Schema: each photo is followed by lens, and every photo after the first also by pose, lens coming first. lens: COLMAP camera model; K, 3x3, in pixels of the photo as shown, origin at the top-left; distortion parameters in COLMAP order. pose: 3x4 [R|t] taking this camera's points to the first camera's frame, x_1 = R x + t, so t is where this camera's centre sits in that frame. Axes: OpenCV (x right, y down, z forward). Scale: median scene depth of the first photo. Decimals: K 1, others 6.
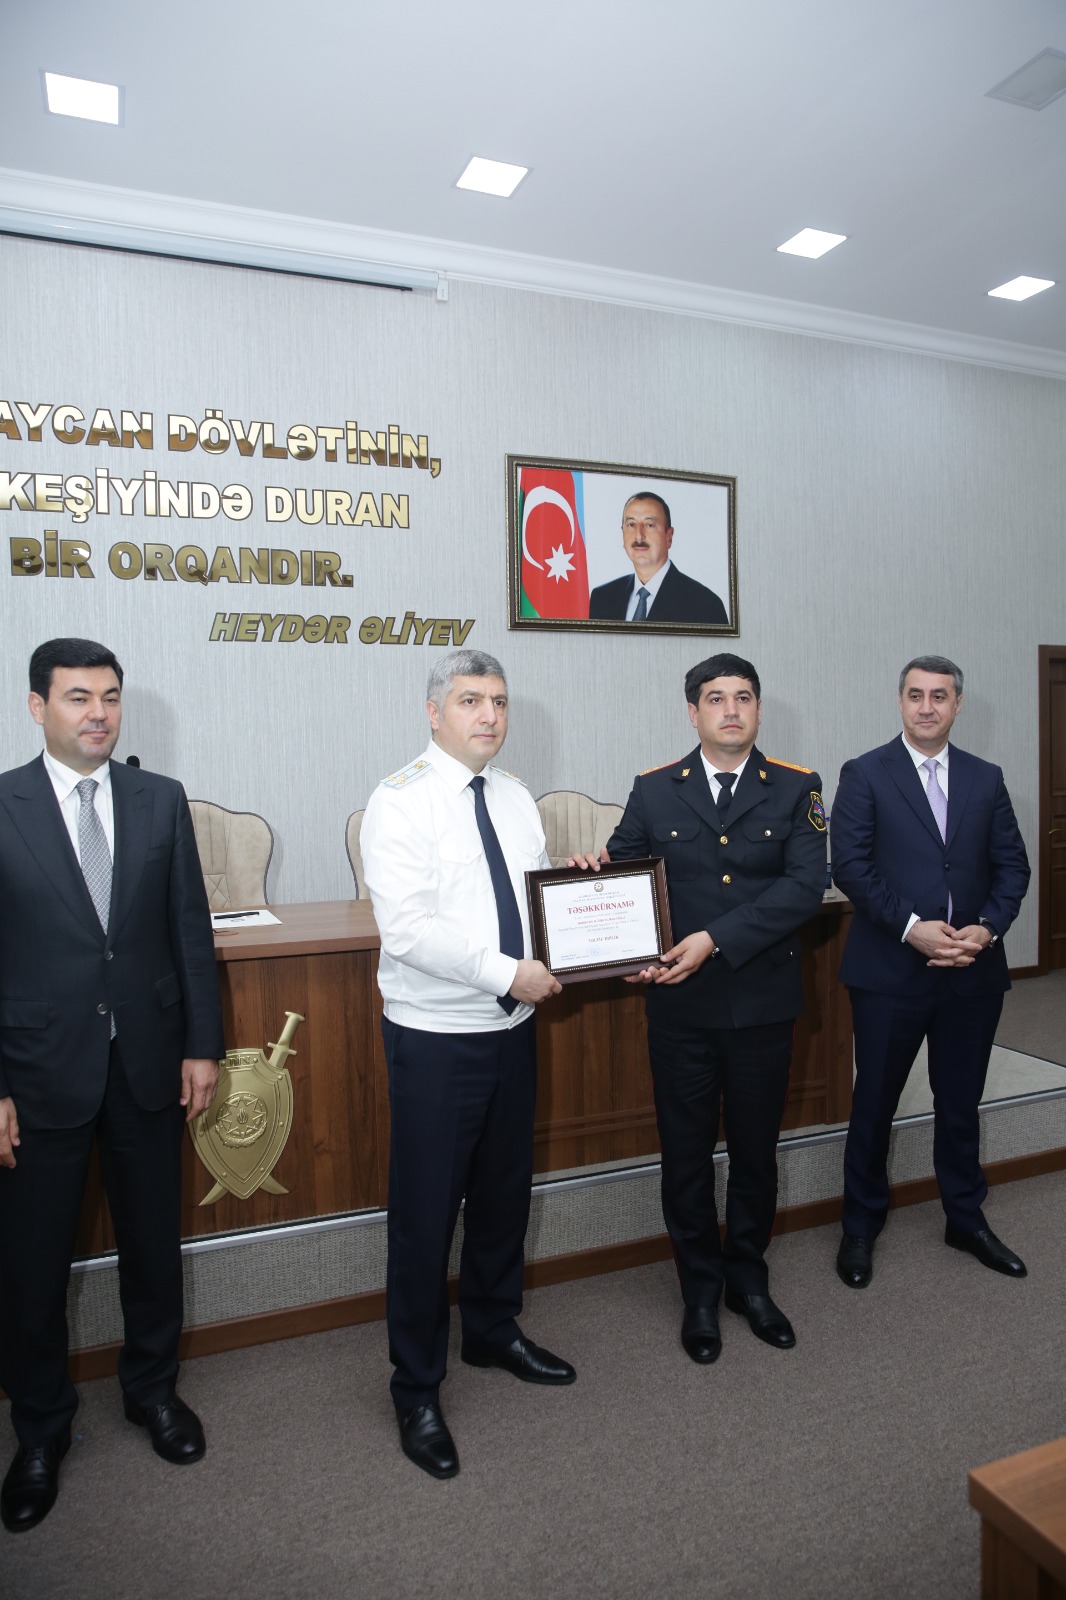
lens RADIAL K [[1084.6, 0, 534.2], [0, 1084.6, 800.8], [0, 0, 1]] dist [-0.111498, 0.089390]
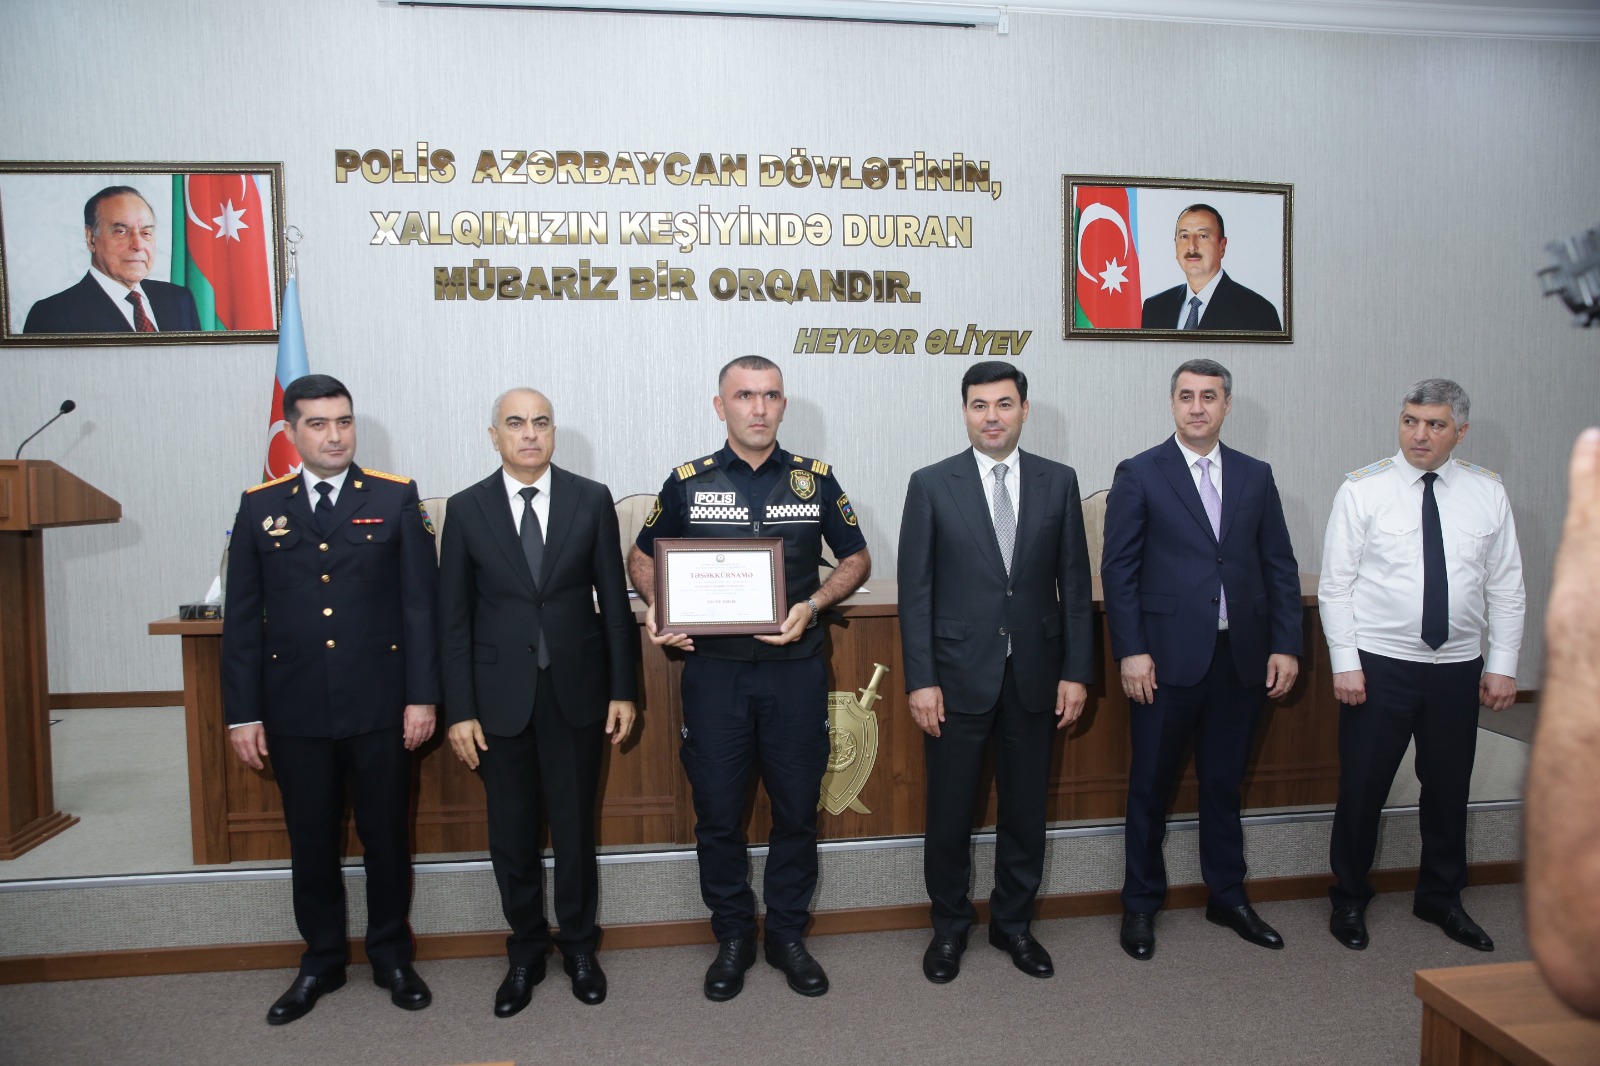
lens RADIAL K [[1087.4, 0, 798.7], [0, 1087.4, 535.6], [0, 0, 1]] dist [-0.111290, 0.091470]
pose [[0.967843, 0.023019, -0.250499, -0.005907], [-0.016701, 0.999487, 0.027317, 0.011138], [0.250999, -0.022255, 0.967731, -0.104050]]
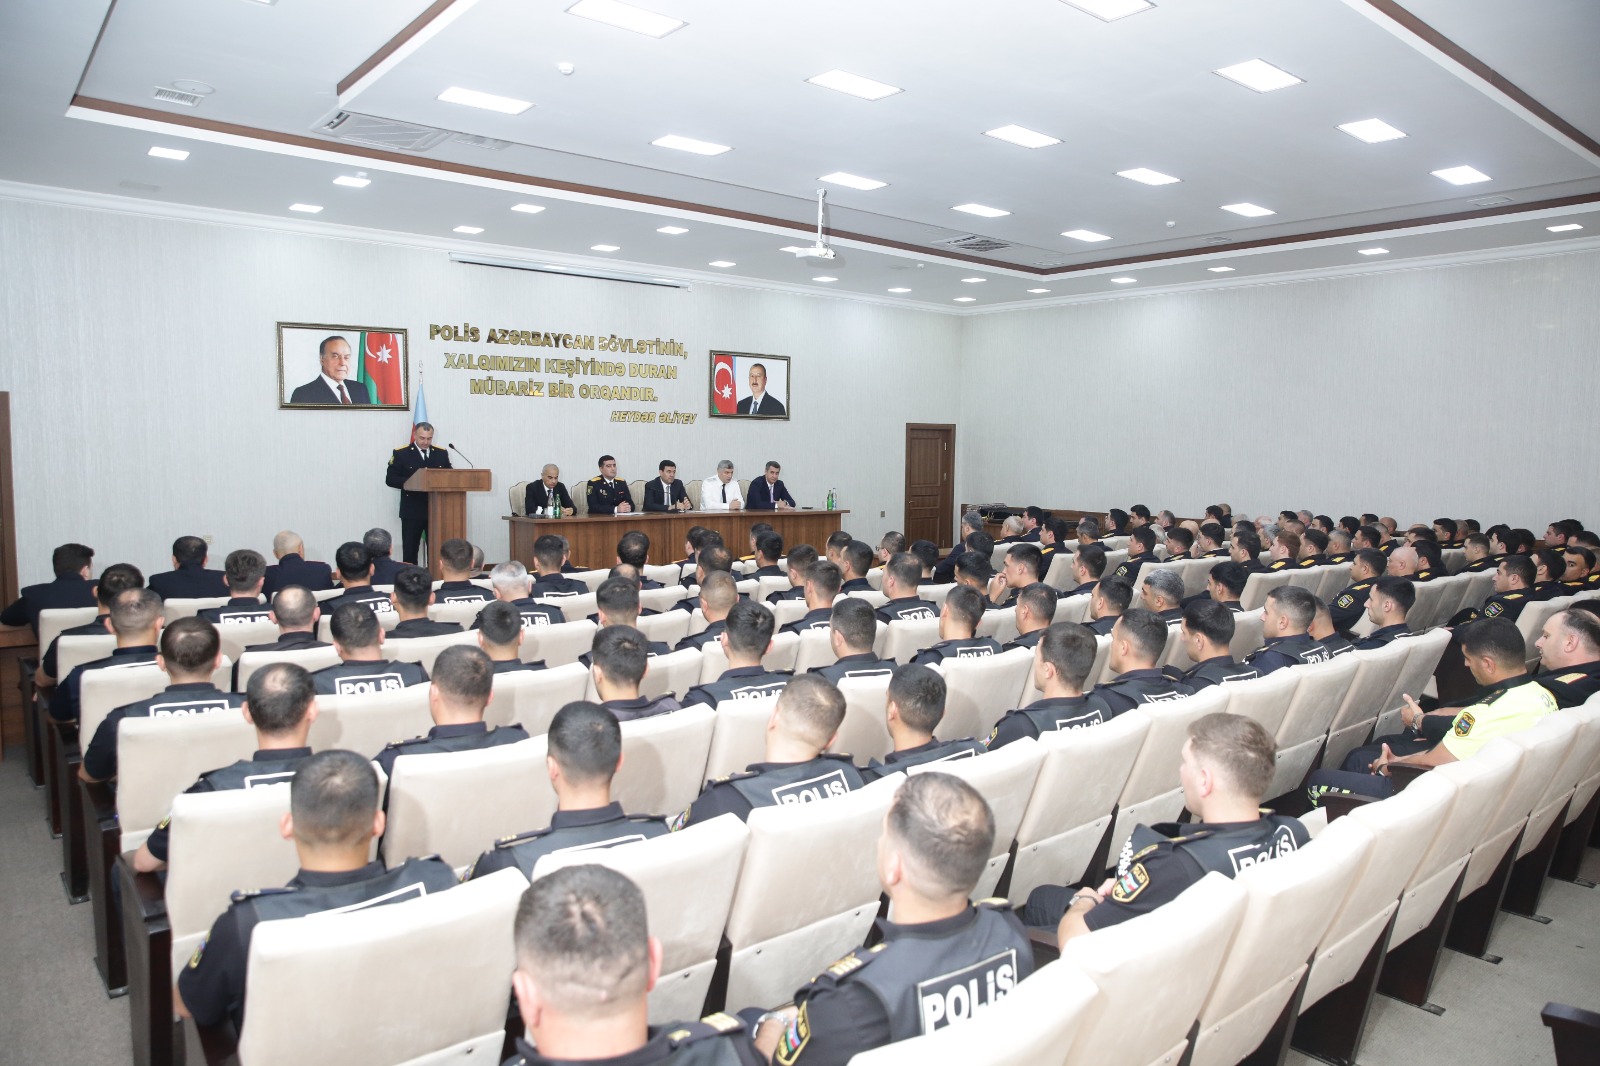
lens RADIAL K [[1087.4, 0, 798.7], [0, 1087.4, 535.6], [0, 0, 1]] dist [-0.111290, 0.091470]
pose [[0.954873, 0.006260, 0.296949, -0.611527], [-0.016735, 0.999324, 0.032746, 0.037717], [-0.296543, -0.036238, 0.954332, -1.623665]]
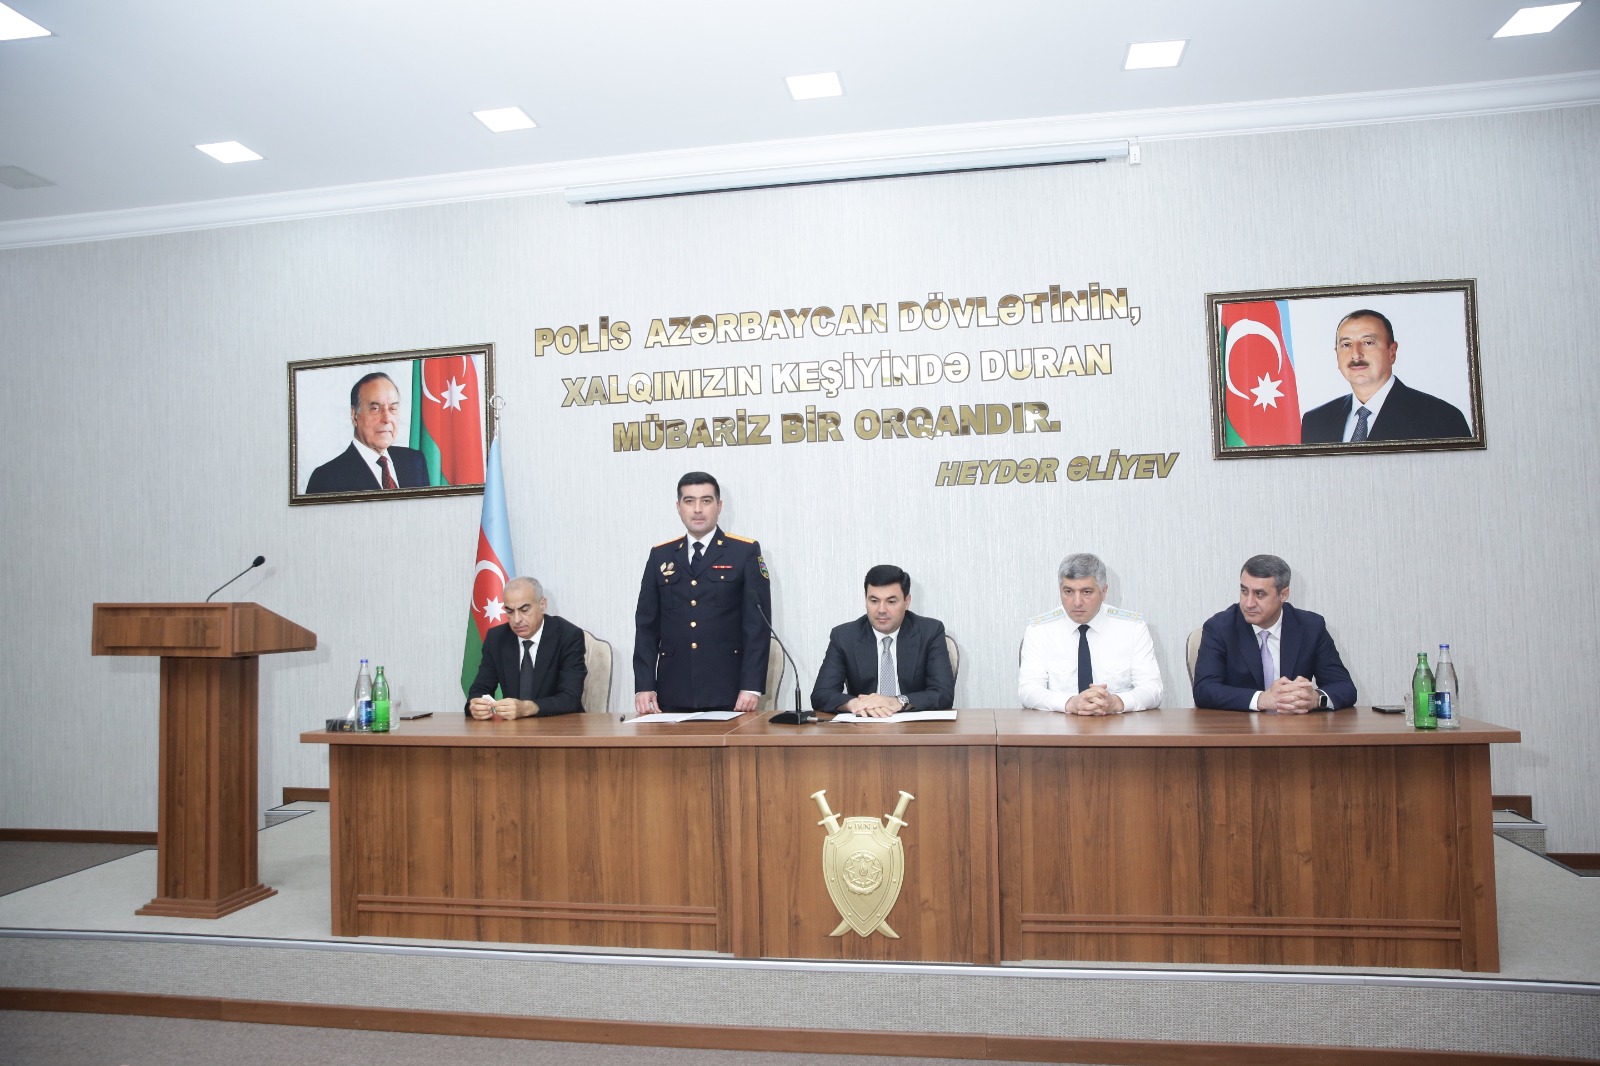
lens RADIAL K [[1087.4, 0, 798.7], [0, 1087.4, 535.6], [0, 0, 1]] dist [-0.111290, 0.091470]
pose [[0.852028, -0.029819, -0.522647, 0.178497], [-0.011459, 0.997075, -0.075568, -0.002831], [0.523371, 0.070375, 0.849194, -0.083784]]
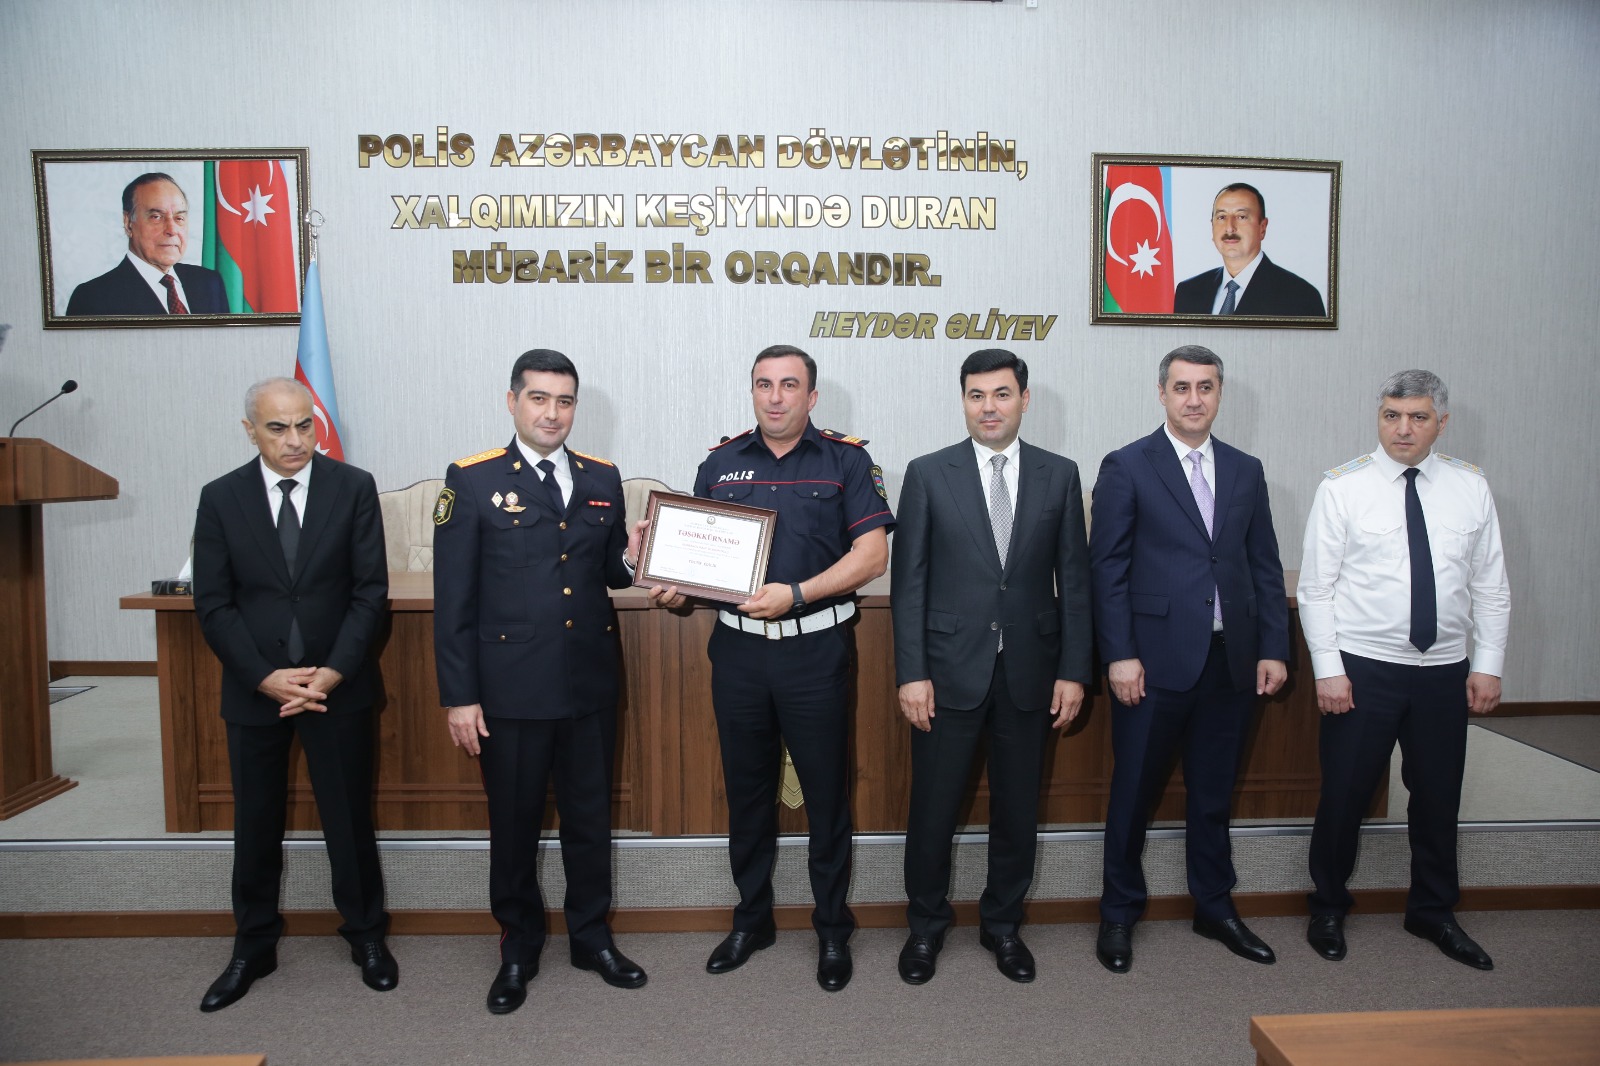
lens RADIAL K [[1084.6, 0, 799.1], [0, 1084.6, 536.1], [0, 0, 1]] dist [-0.111498, 0.089390]
pose [[0.943875, 0.045066, -0.327215, 0.059990], [-0.032214, 0.998486, 0.044594, 0.007327], [0.328729, -0.031550, 0.943897, -0.068461]]
